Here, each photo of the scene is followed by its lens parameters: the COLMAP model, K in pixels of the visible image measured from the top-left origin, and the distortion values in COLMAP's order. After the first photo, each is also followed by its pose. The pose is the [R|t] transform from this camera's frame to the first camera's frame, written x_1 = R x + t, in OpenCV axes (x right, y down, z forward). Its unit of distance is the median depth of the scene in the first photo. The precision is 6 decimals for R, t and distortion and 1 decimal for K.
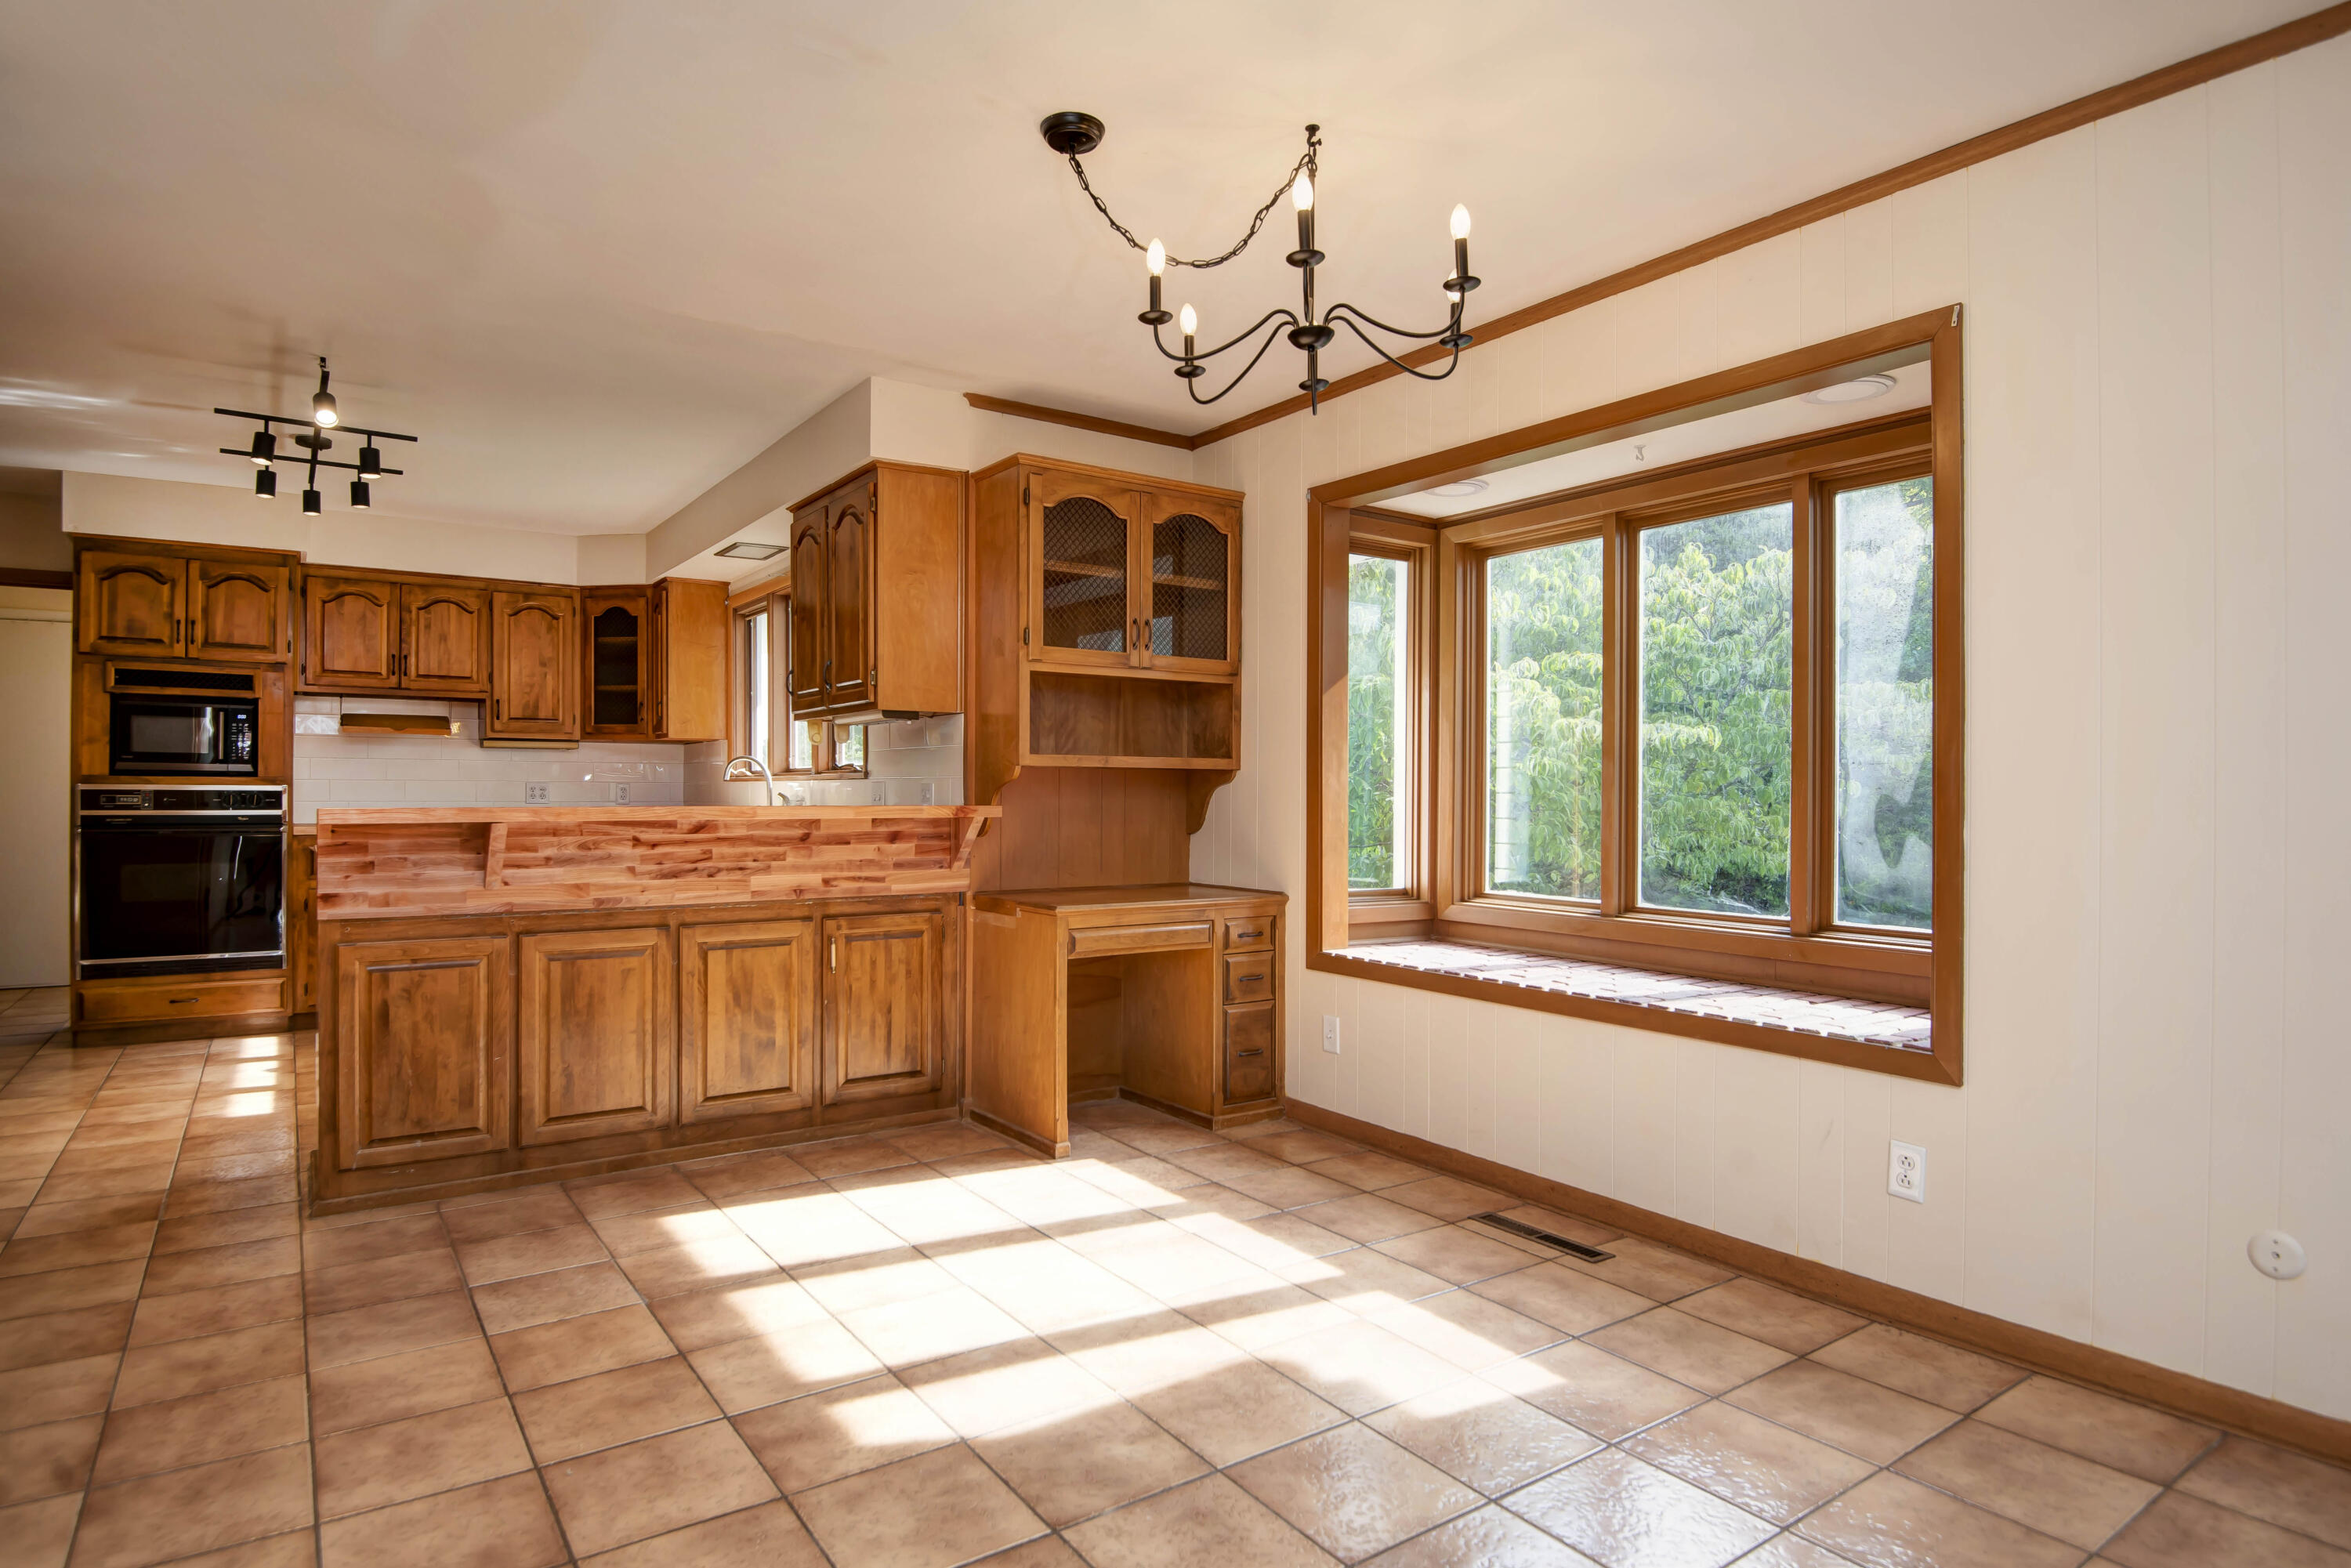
lens RADIAL K [[1295.6, 0, 1175.5], [0, 1295.6, 784.0], [0, 0, 1]] dist [0.042021, -0.053475]
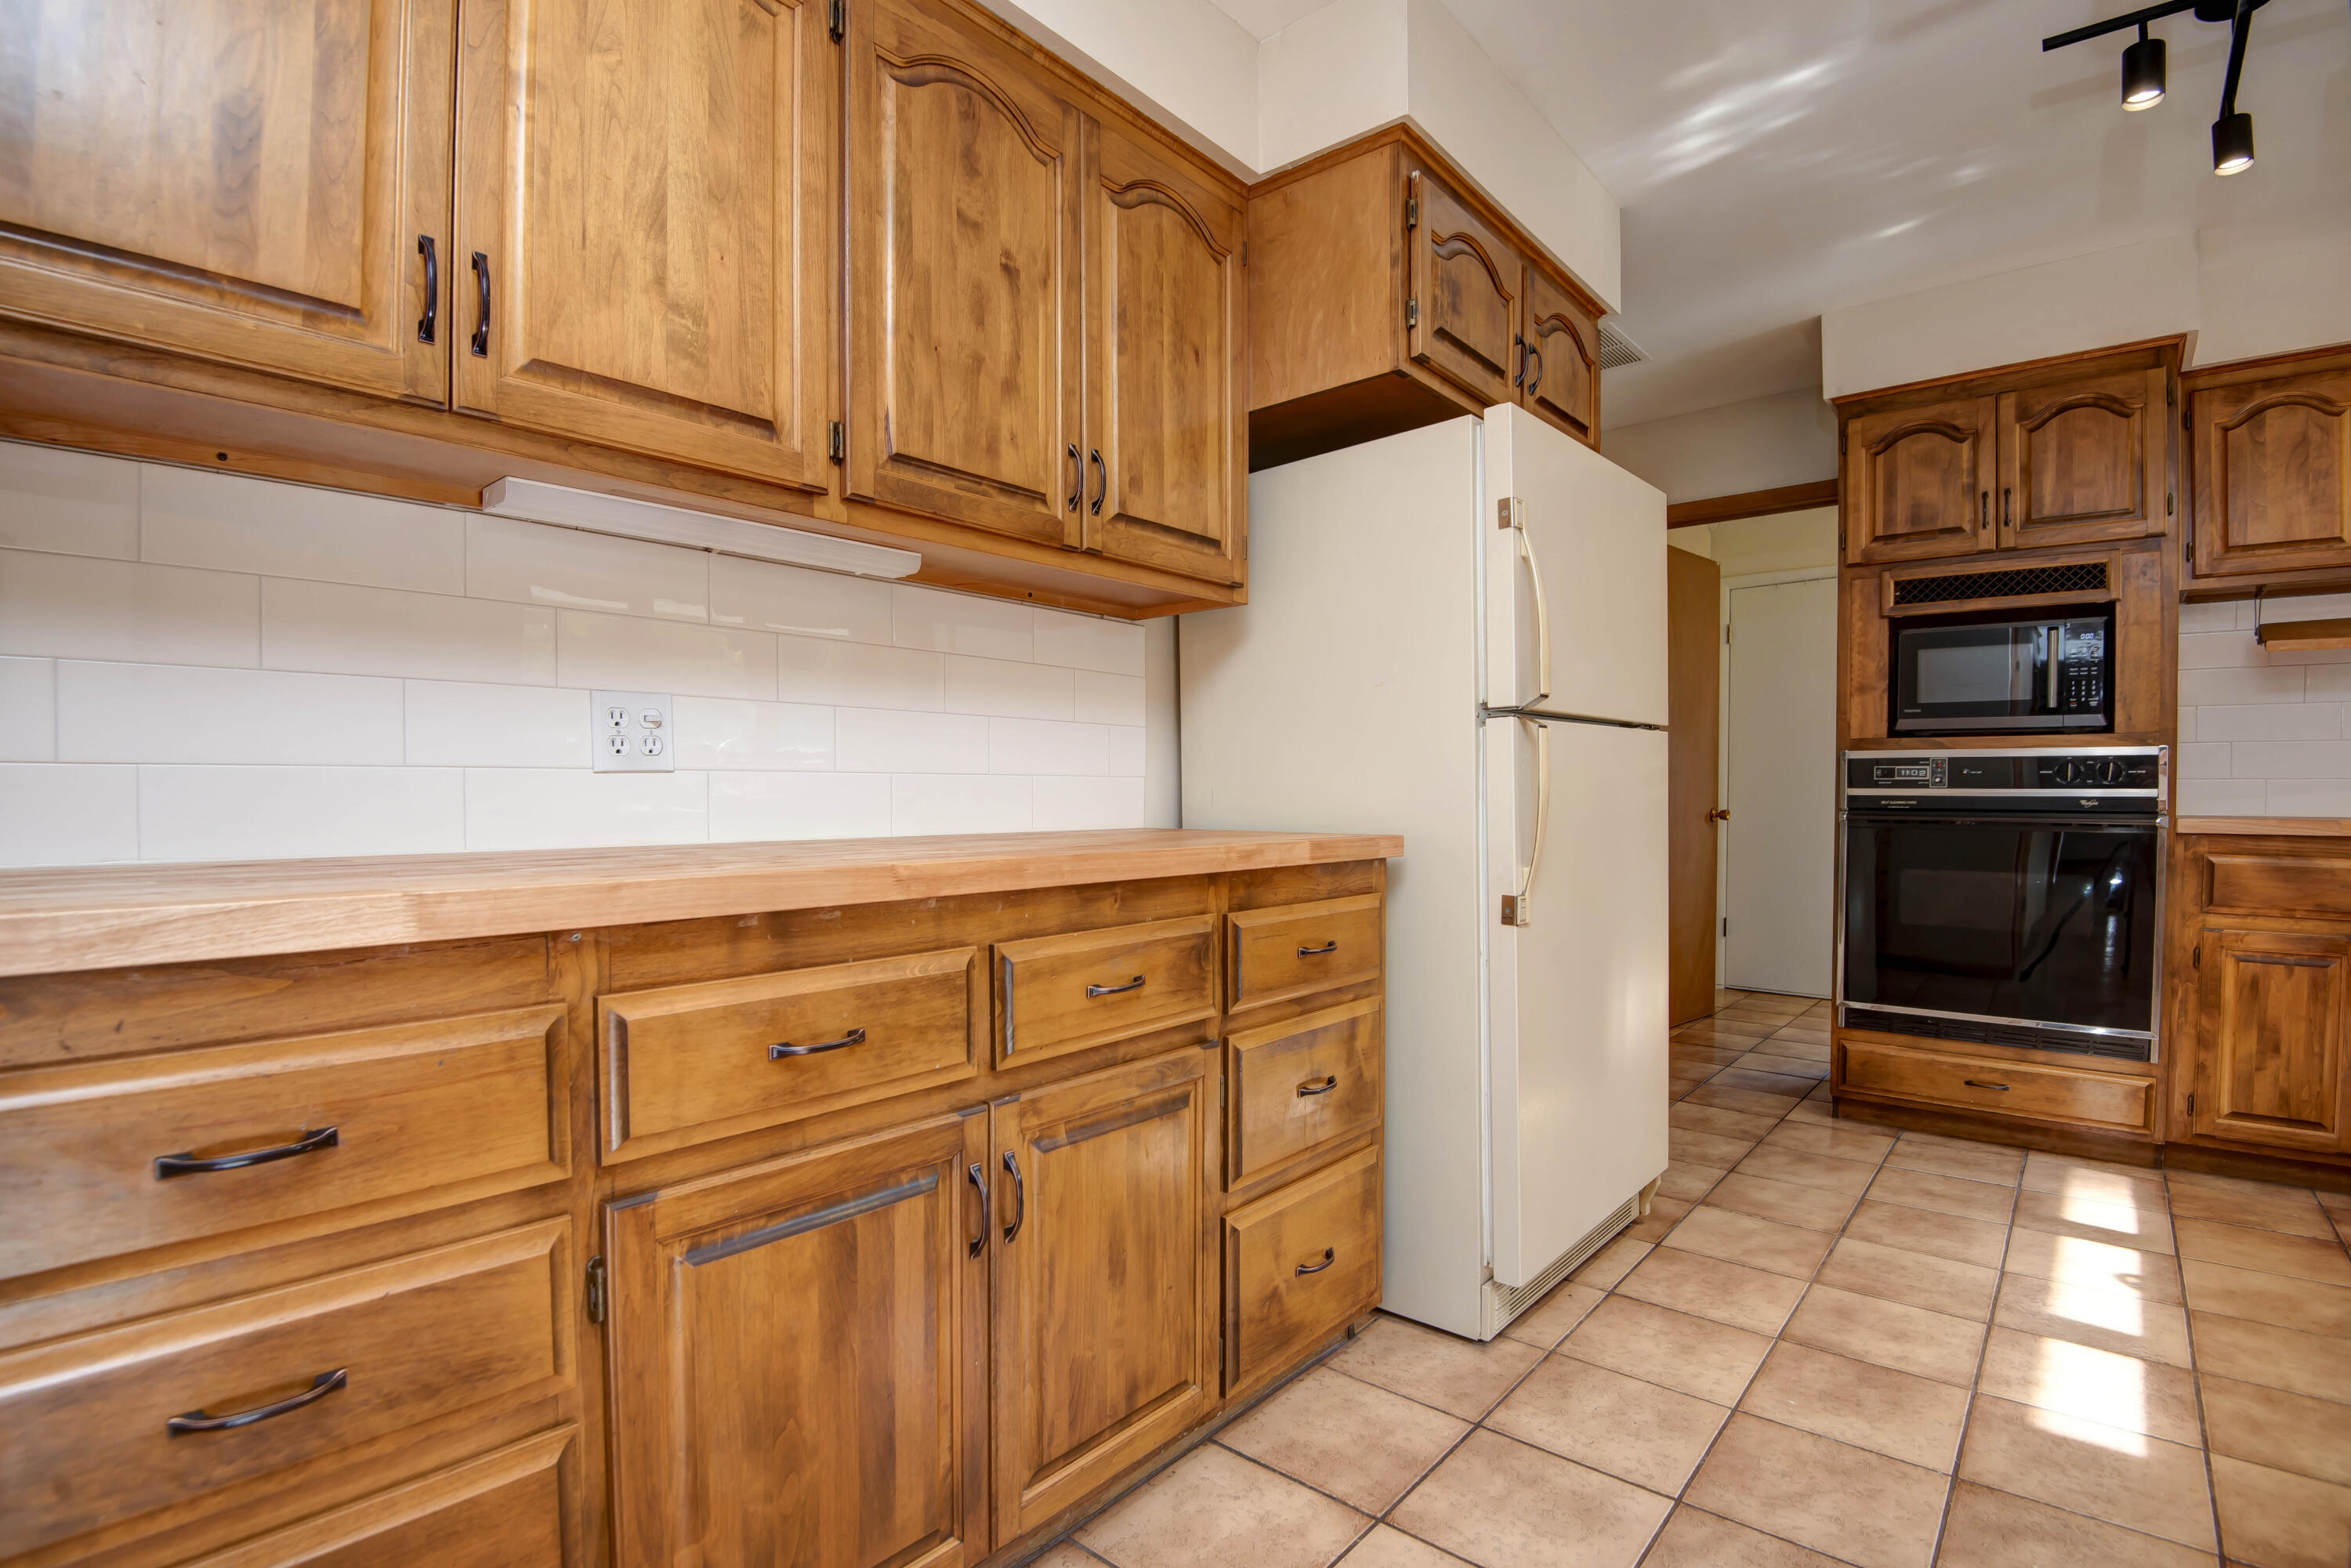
lens RADIAL K [[1078.8, 0, 1170.0], [0, 1078.8, 824.7], [0, 0, 1]] dist [-0.047115, -0.000977]
pose [[0.233019, 0.027499, -0.972083, -0.338395], [0.009636, 0.999486, 0.030584, 0.017038], [0.972424, -0.016494, 0.232634, 0.464449]]
